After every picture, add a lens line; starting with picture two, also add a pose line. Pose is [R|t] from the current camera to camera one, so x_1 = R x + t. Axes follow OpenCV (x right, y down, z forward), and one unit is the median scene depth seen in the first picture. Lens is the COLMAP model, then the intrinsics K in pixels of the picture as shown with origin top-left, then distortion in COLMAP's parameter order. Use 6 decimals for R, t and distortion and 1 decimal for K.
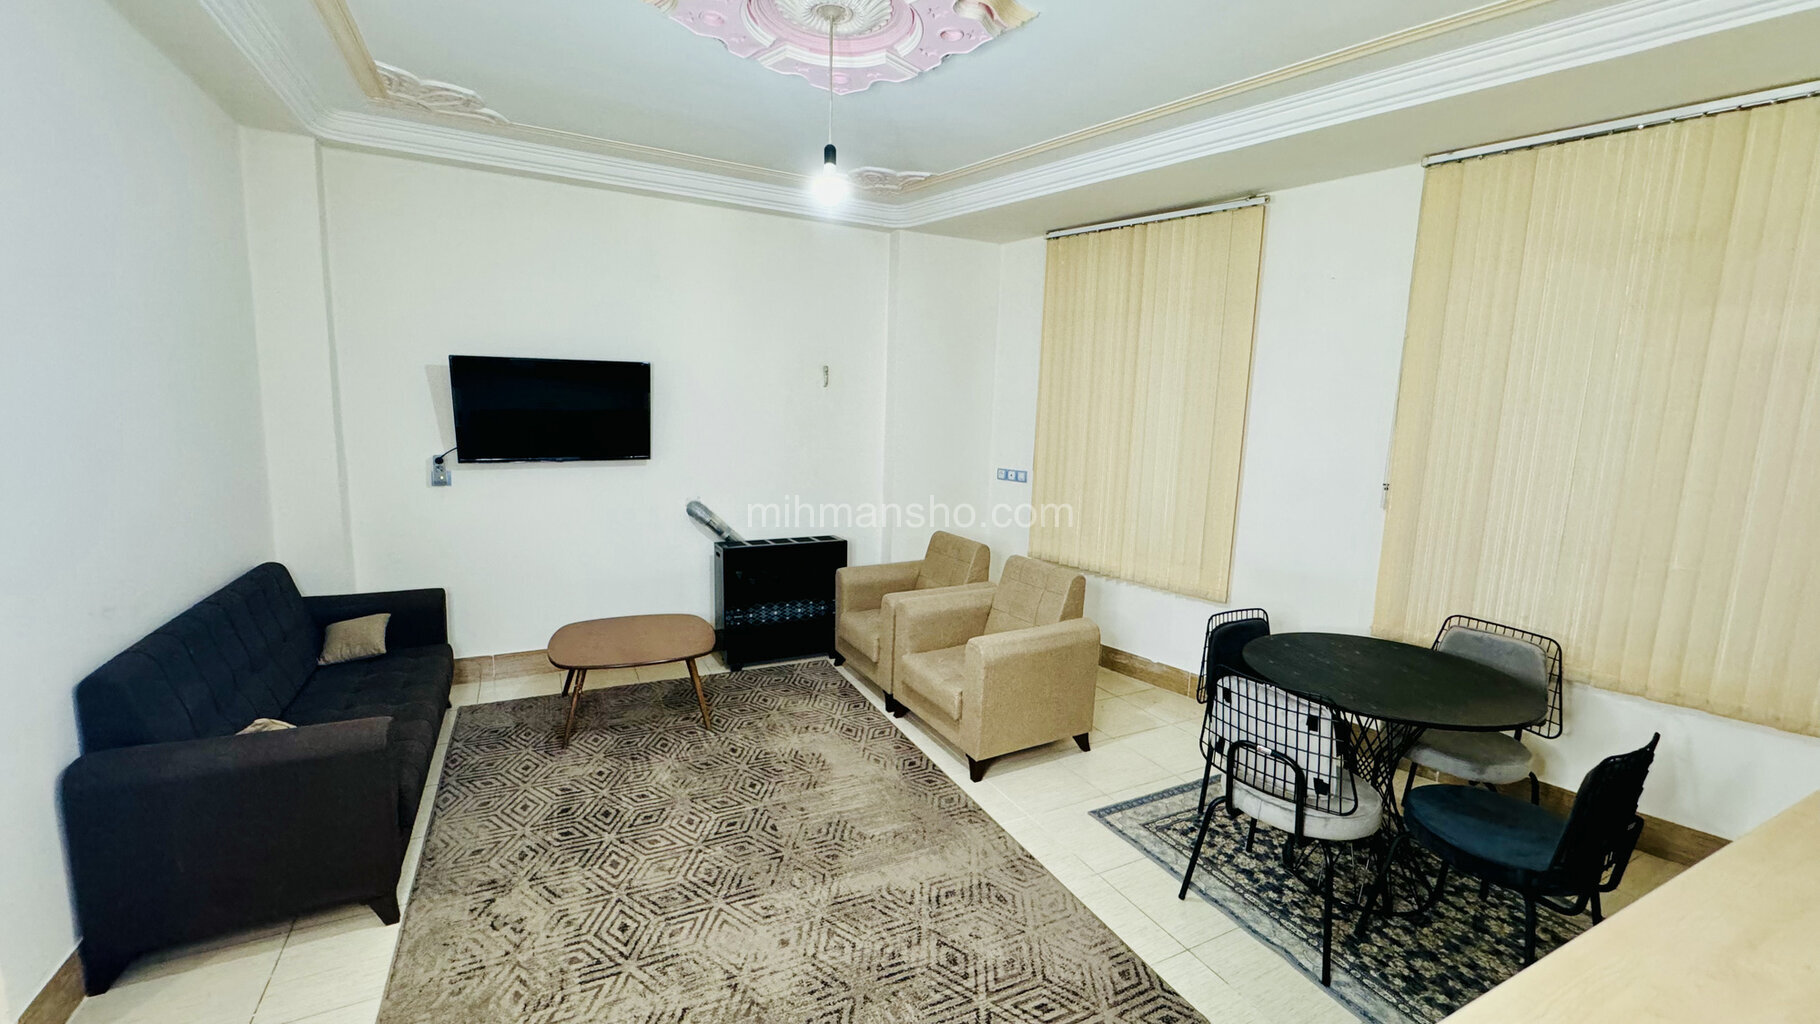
lens RADIAL K [[739.1, 0, 906.7], [0, 739.1, 510.3], [0, 0, 1]] dist [-0.003534, -0.000617]
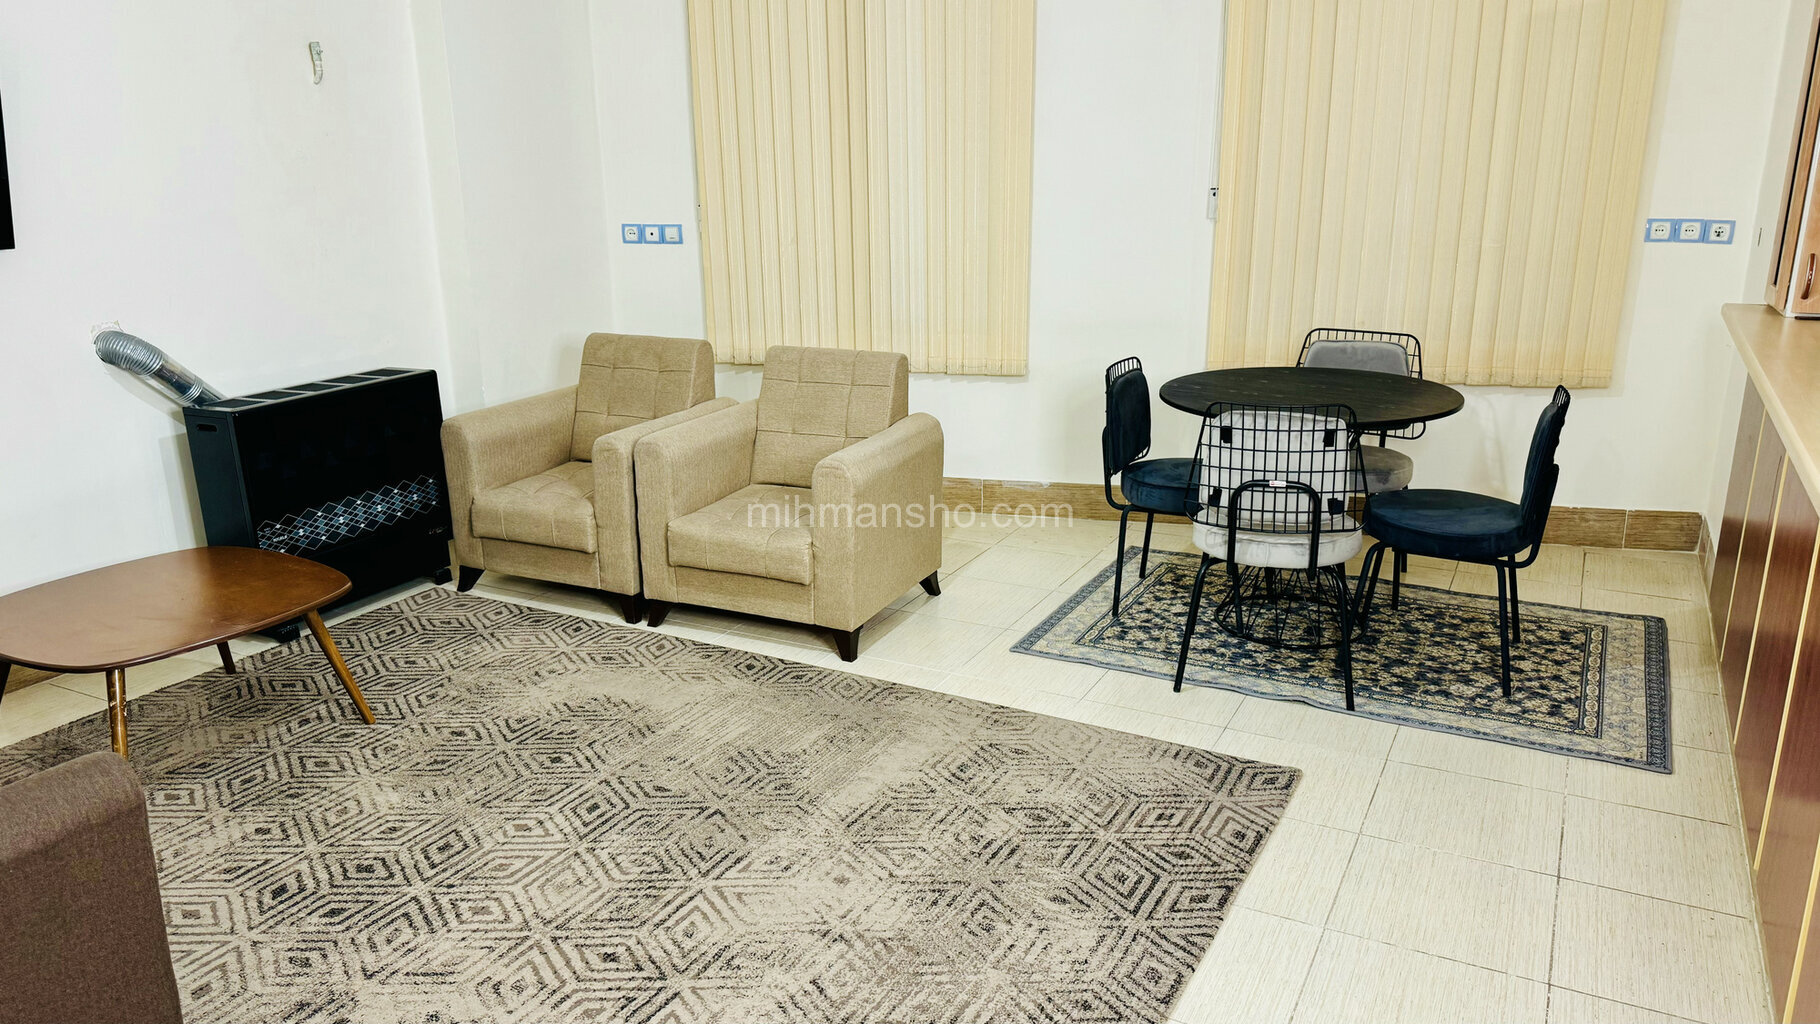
lens RADIAL K [[1280.0, 0, 910.0], [0, 1280.0, 512.0], [0, 0, 1]] dist [0.117129, -0.208906]
pose [[0.815301, -0.198975, 0.543777, -0.606599], [0.119962, 0.976773, 0.177550, 0.025397], [-0.566474, -0.079524, 0.820233, -0.019324]]
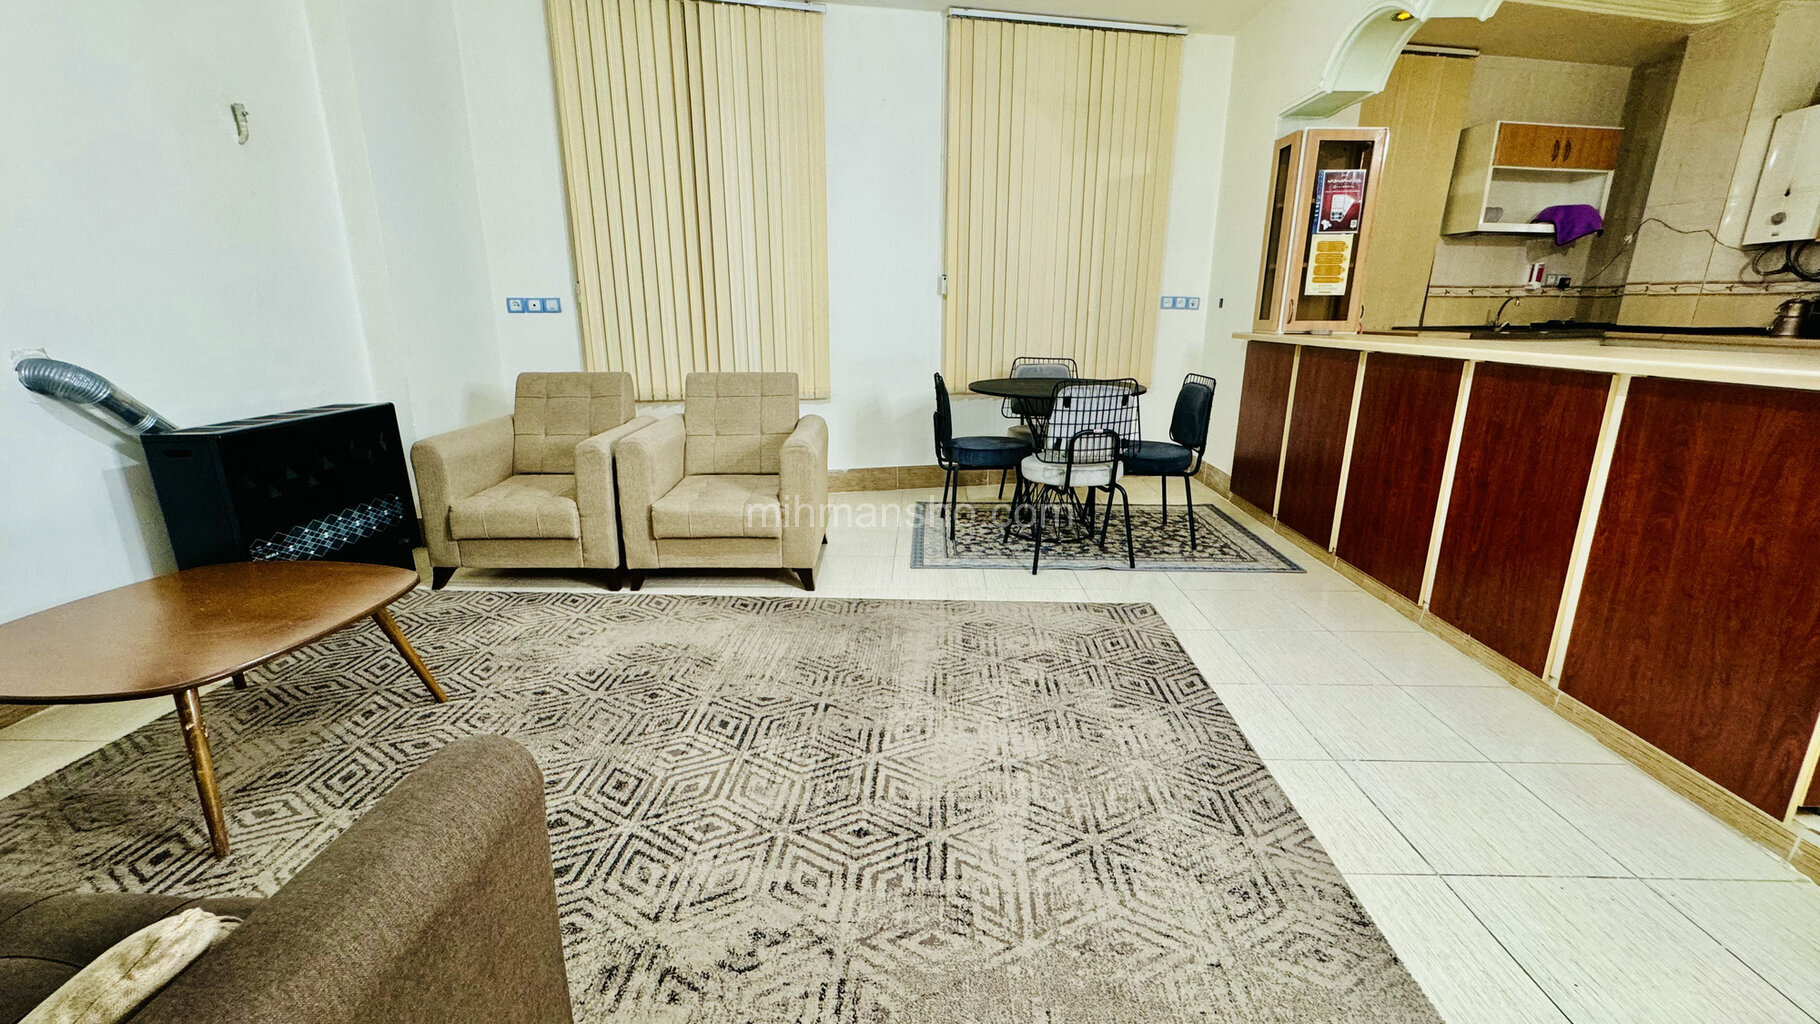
lens RADIAL K [[739.1, 0, 906.7], [0, 739.1, 510.3], [0, 0, 1]] dist [-0.003534, -0.000617]
pose [[0.476160, -0.257111, 0.840932, -0.768419], [0.138497, 0.966293, 0.217019, 0.095577], [-0.868384, 0.013131, 0.495718, 0.518640]]
